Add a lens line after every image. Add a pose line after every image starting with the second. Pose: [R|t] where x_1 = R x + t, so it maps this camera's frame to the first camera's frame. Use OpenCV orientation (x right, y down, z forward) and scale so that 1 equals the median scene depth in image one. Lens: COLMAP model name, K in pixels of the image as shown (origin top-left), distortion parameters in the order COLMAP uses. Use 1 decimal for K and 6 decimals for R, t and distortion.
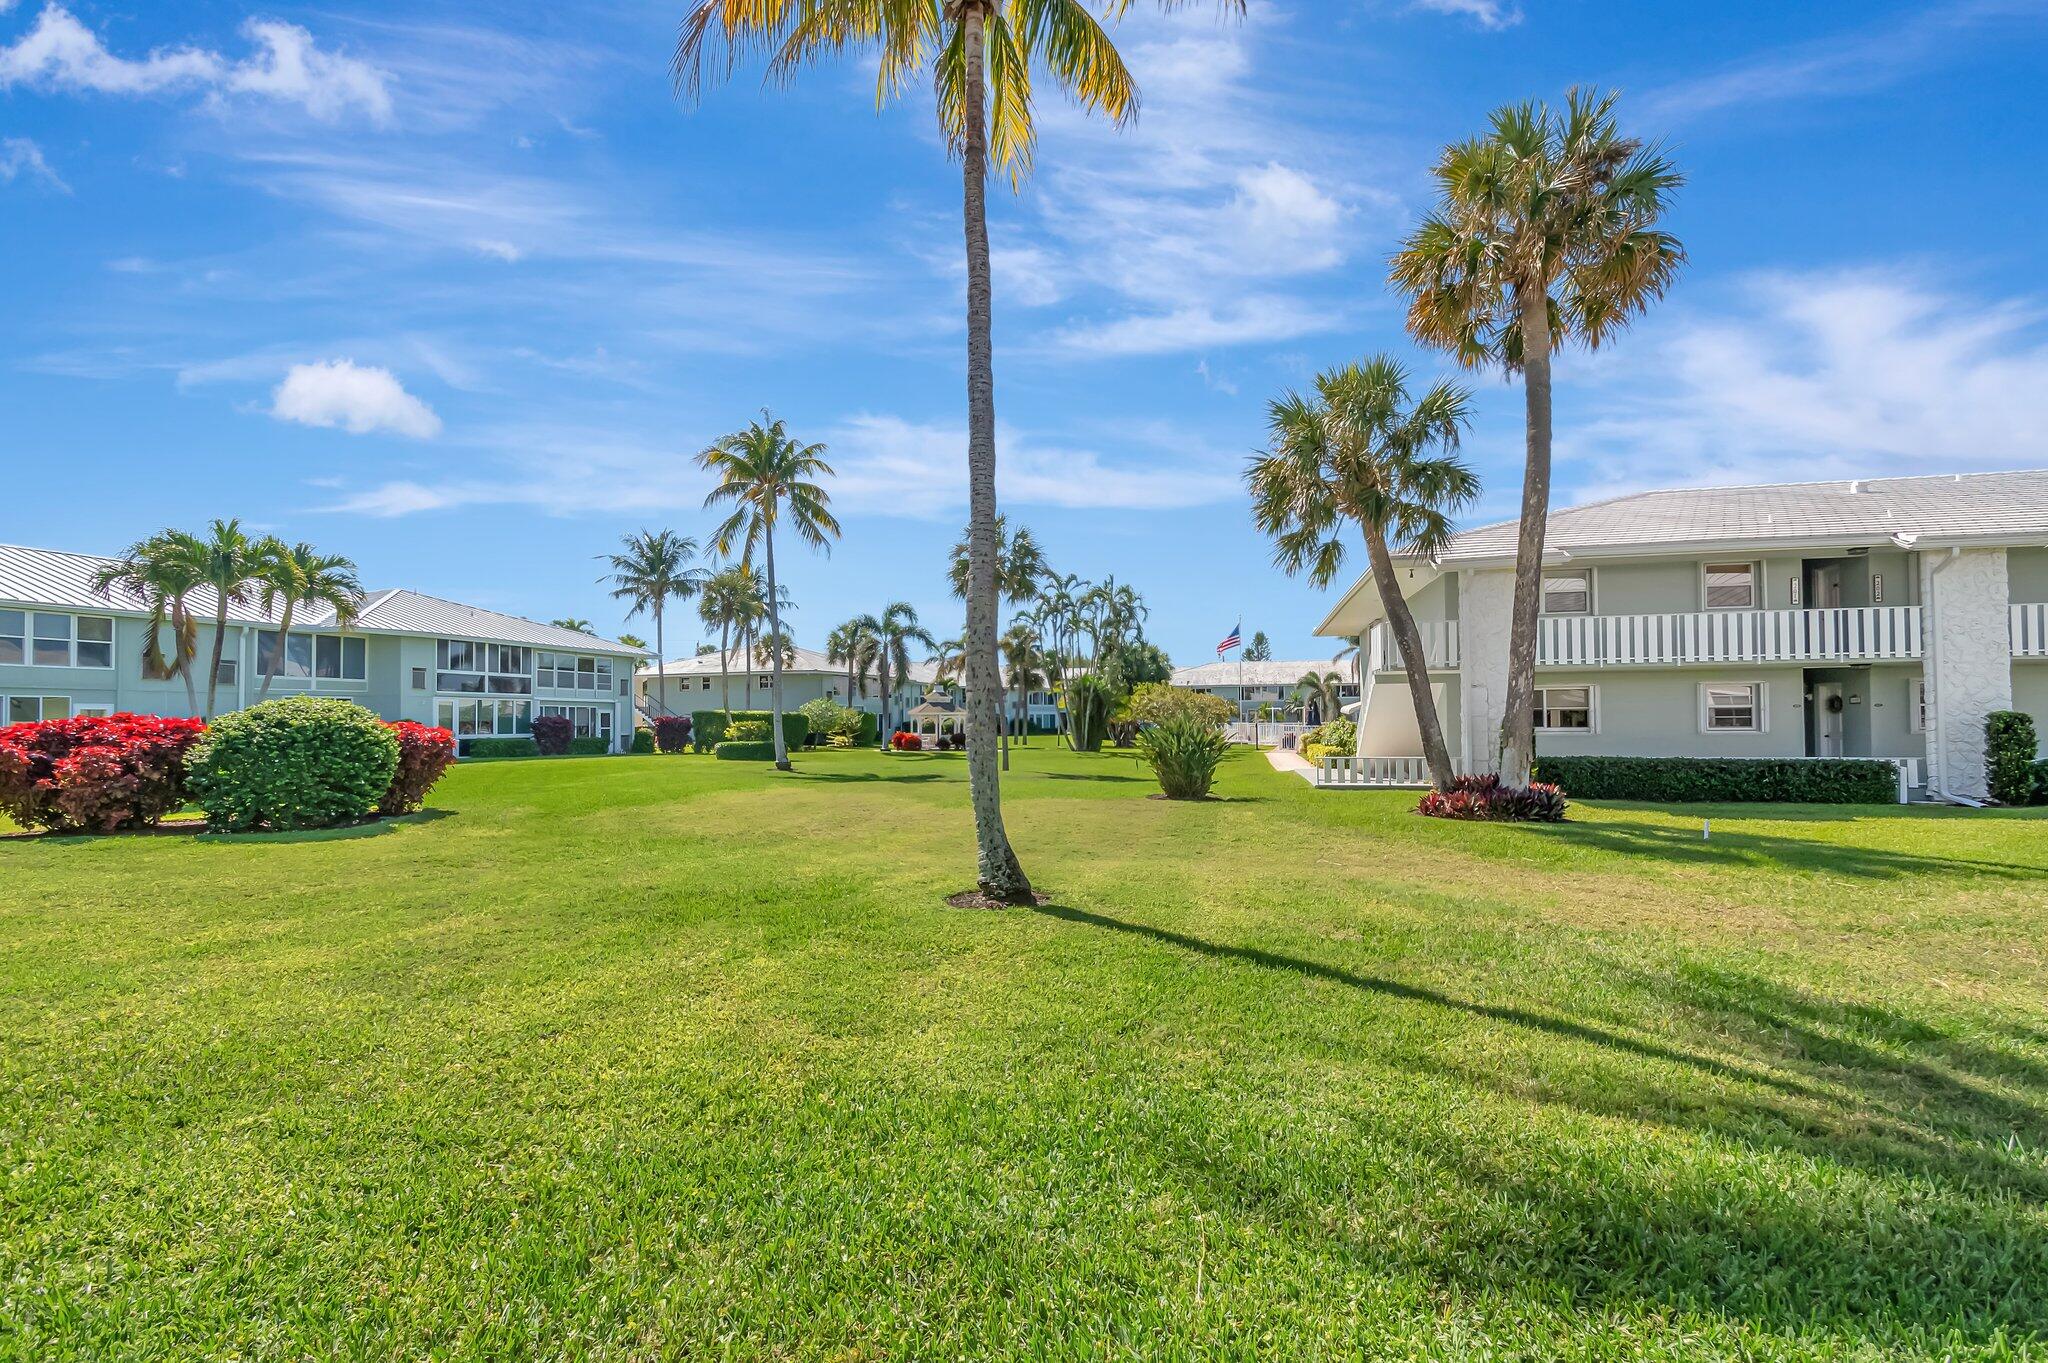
lens RADIAL K [[910.5, 0, 1008.1], [0, 910.5, 691.6], [0, 0, 1]] dist [0.009575, -0.004967]
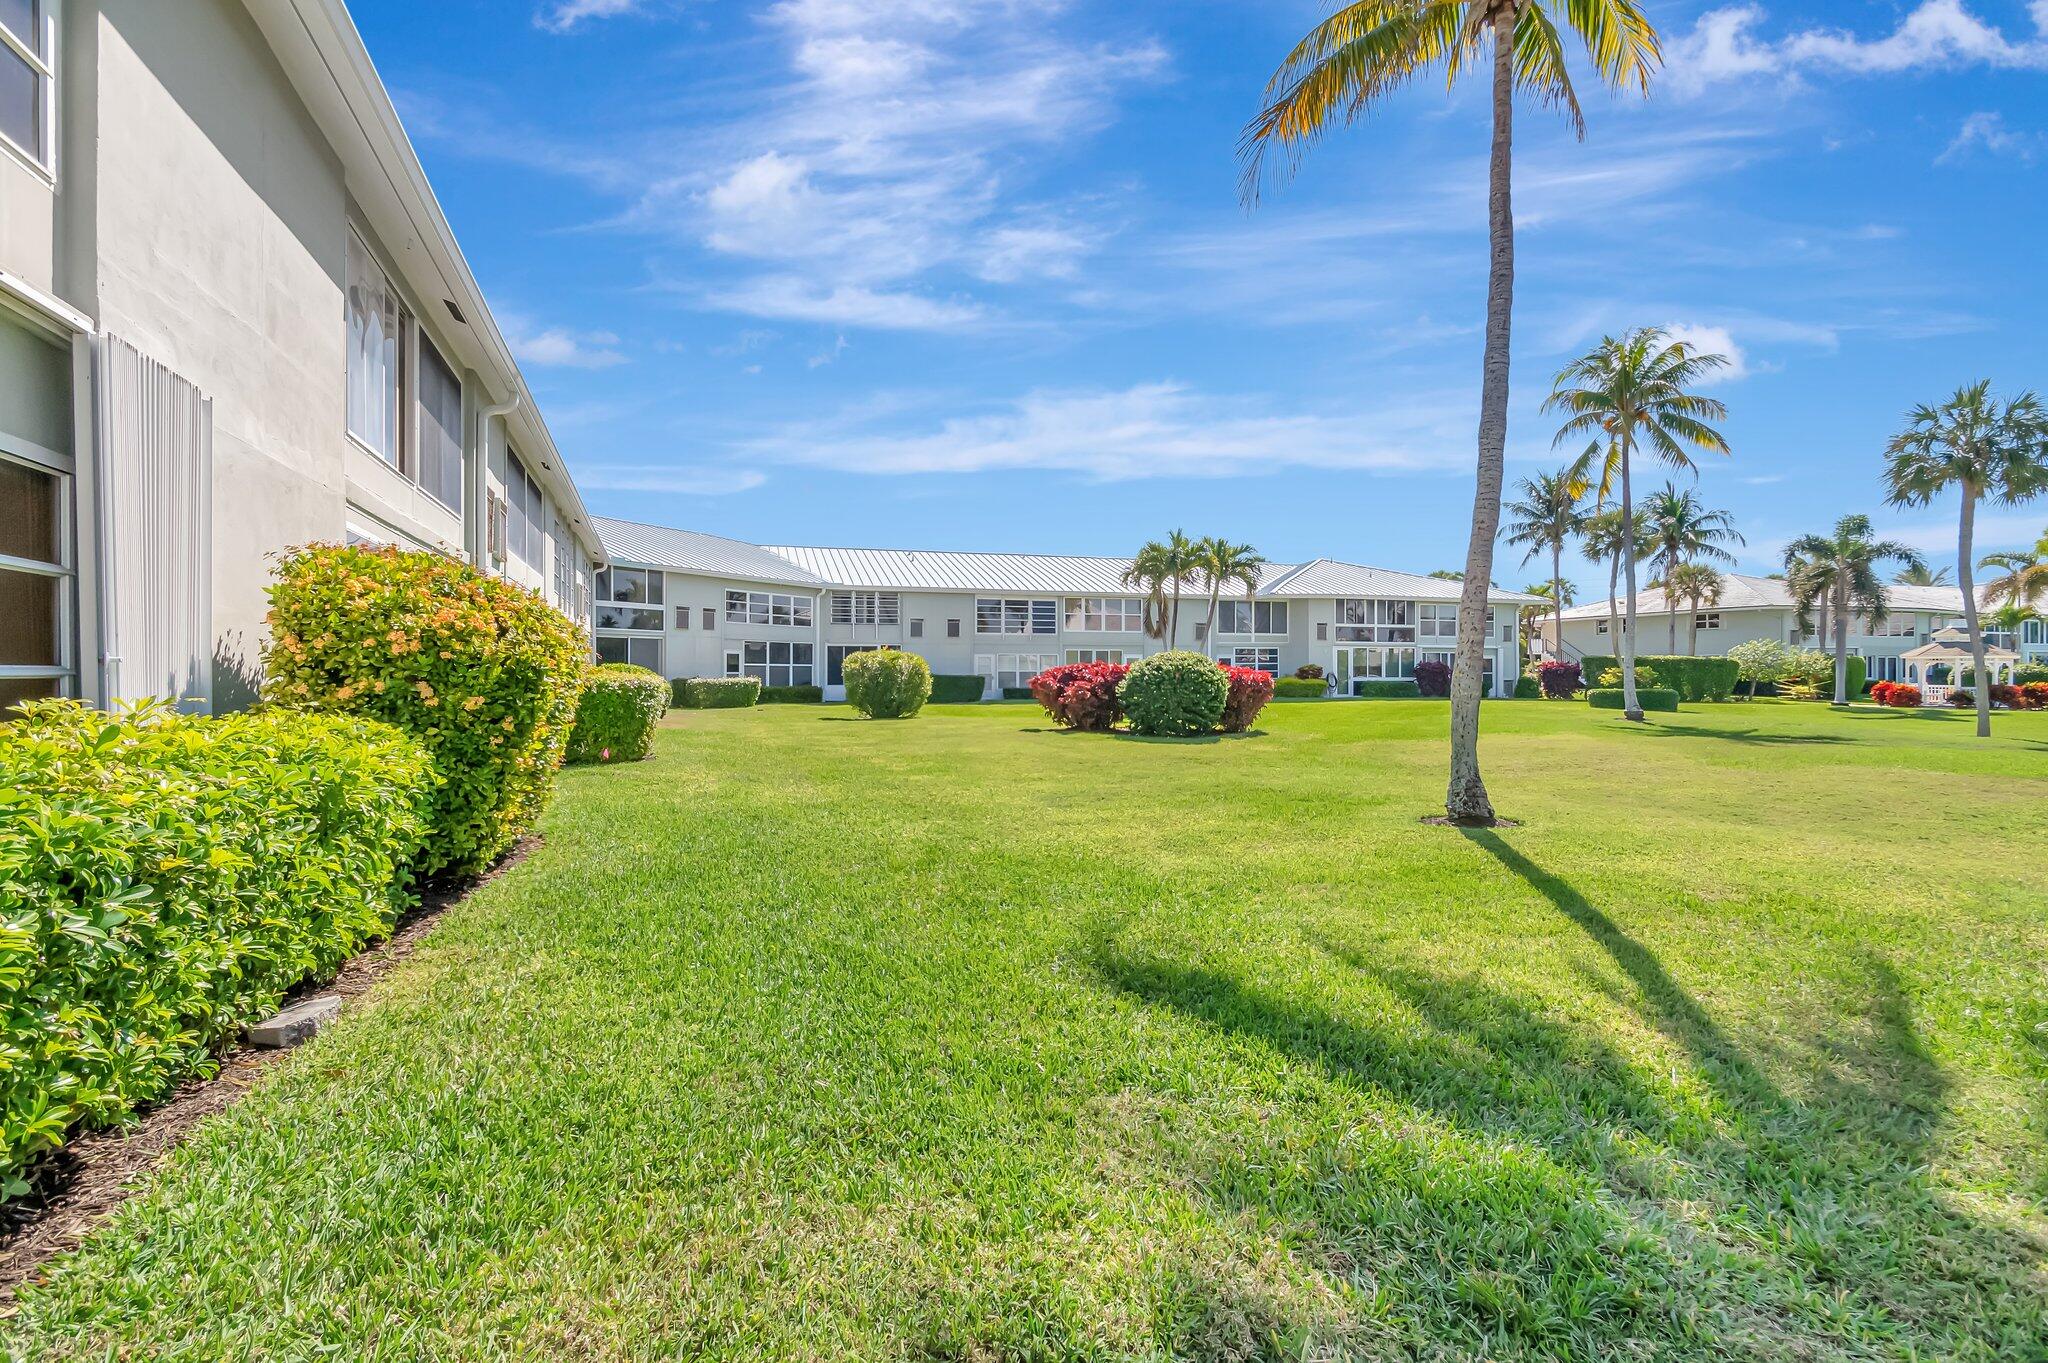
lens RADIAL K [[910.5, 0, 1036.5], [0, 910.5, 678.9], [0, 0, 1]] dist [0.009575, -0.004967]
pose [[0.571840, 0.013053, -0.820261, 0.148363], [0.024978, 0.999133, 0.033312, -0.001285], [0.819985, -0.039538, 0.571018, -0.024214]]
